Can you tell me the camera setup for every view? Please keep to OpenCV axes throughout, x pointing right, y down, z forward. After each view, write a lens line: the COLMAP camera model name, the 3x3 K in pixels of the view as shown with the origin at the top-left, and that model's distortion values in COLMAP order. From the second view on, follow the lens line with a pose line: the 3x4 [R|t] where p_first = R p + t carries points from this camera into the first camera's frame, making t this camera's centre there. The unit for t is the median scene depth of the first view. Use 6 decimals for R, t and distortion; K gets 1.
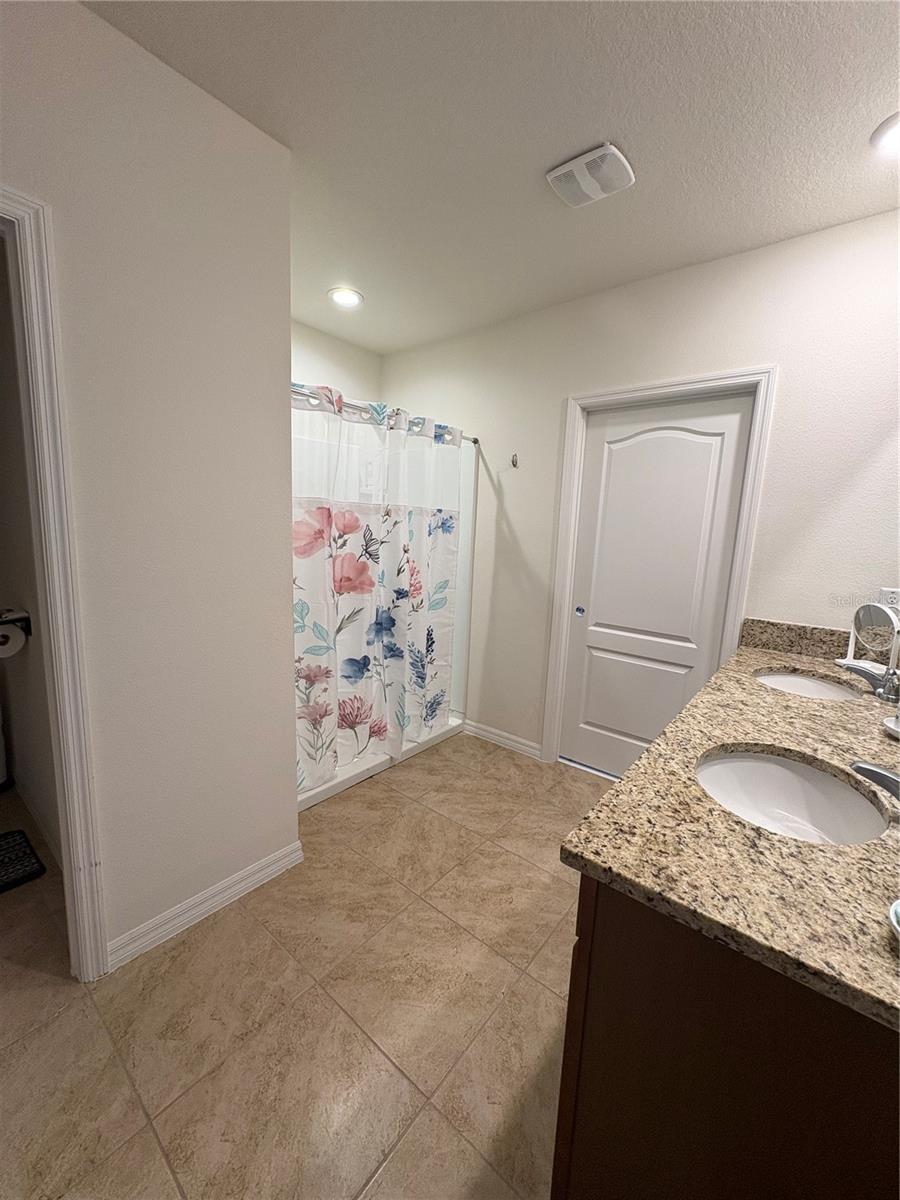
lens RADIAL K [[470.3, 0, 454.4], [0, 470.3, 604.0], [0, 0, 1]] dist [0.001309, 0.000043]
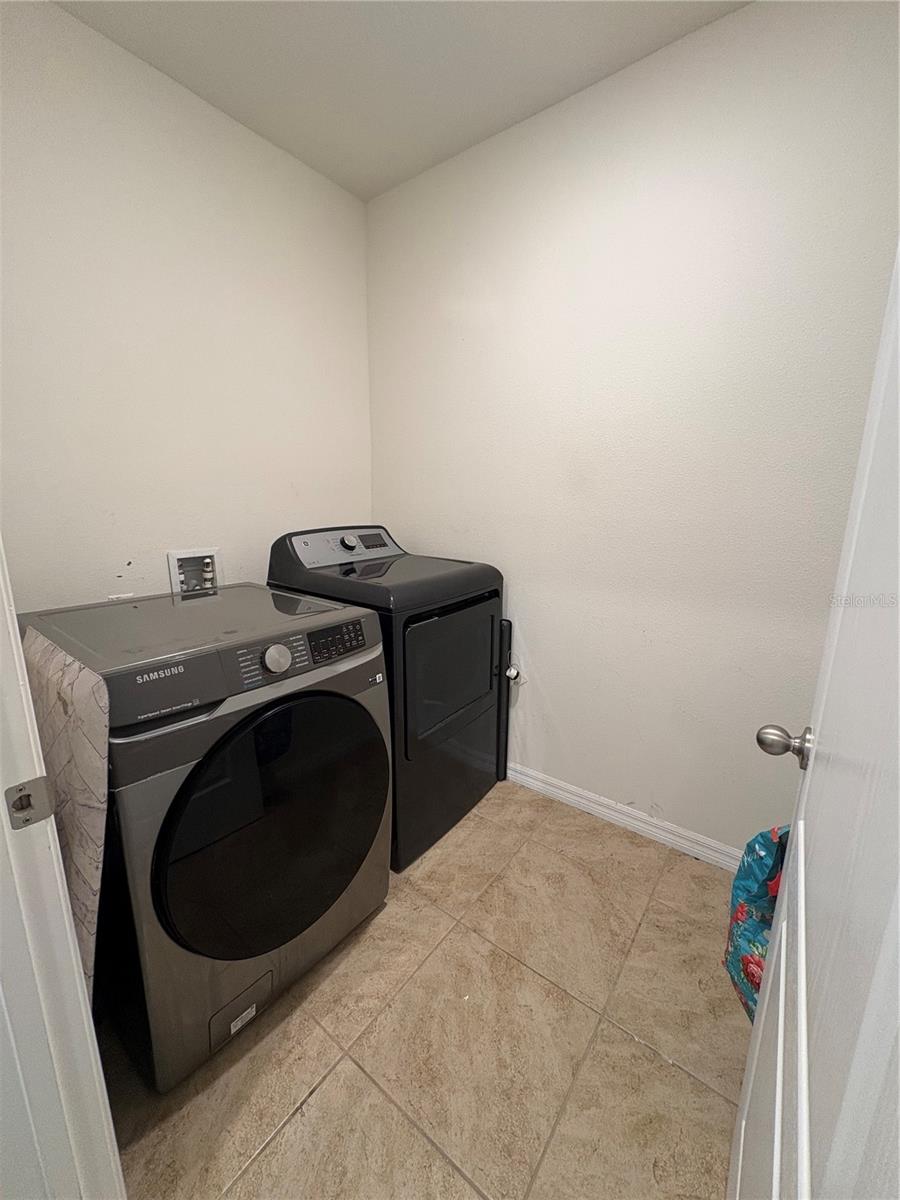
lens RADIAL K [[470.3, 0, 454.2], [0, 470.3, 597.2], [0, 0, 1]] dist [0.001309, 0.000043]
pose [[-0.997708, -0.043761, -0.051620, -0.062596], [-0.059209, 0.933862, 0.352699, -0.063503], [0.032771, 0.354947, -0.934312, 0.528084]]
